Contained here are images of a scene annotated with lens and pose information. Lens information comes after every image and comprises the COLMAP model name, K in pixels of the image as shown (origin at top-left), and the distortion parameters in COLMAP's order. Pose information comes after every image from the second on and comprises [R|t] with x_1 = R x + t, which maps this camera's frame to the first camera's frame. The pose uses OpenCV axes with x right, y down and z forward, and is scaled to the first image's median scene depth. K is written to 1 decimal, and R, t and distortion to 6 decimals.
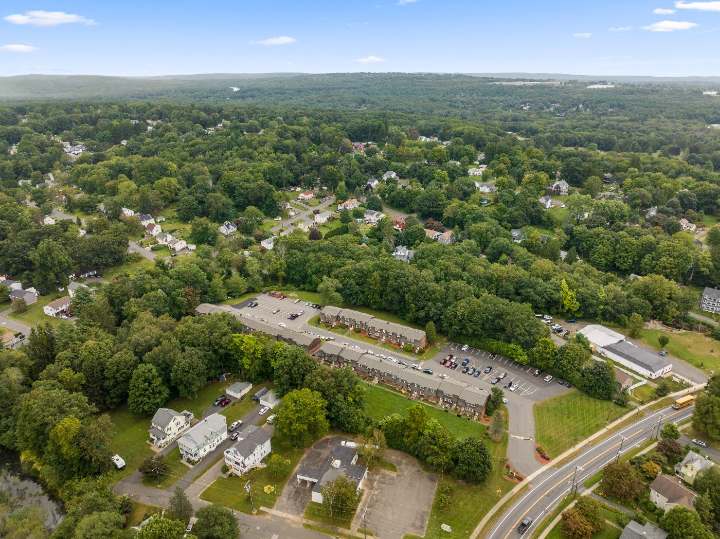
lens RADIAL K [[510.8, 0, 361.6], [0, 510.8, 268.9], [0, 0, 1]] dist [-0.040010, 0.003619]
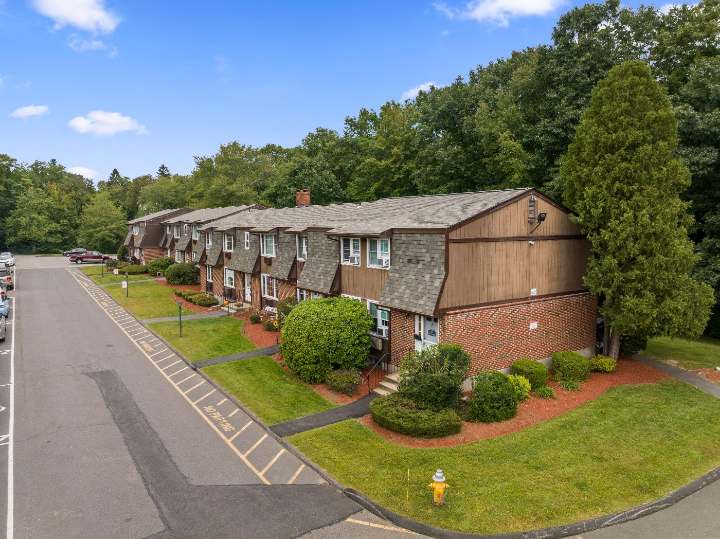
lens RADIAL K [[510.8, 0, 361.6], [0, 510.8, 268.9], [0, 0, 1]] dist [-0.040010, 0.003619]
pose [[0.914570, 0.043473, -0.402083, 0.129342], [-0.152073, 0.958209, -0.242301, 0.161428], [0.374746, 0.282747, 0.882961, 0.912286]]
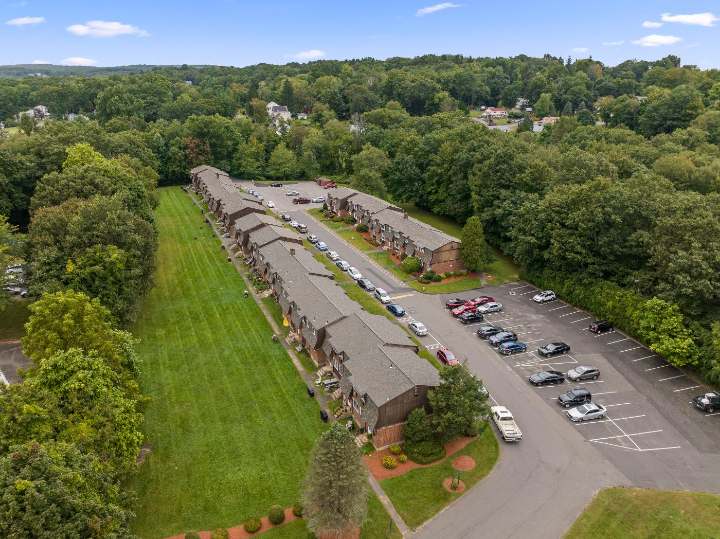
lens RADIAL K [[510.8, 0, 361.6], [0, 510.8, 268.9], [0, 0, 1]] dist [-0.040010, 0.003619]
pose [[0.835374, 0.203686, -0.510551, 0.280769], [-0.207260, 0.976974, 0.050643, 0.142492], [0.509111, 0.063511, 0.858355, 0.586532]]
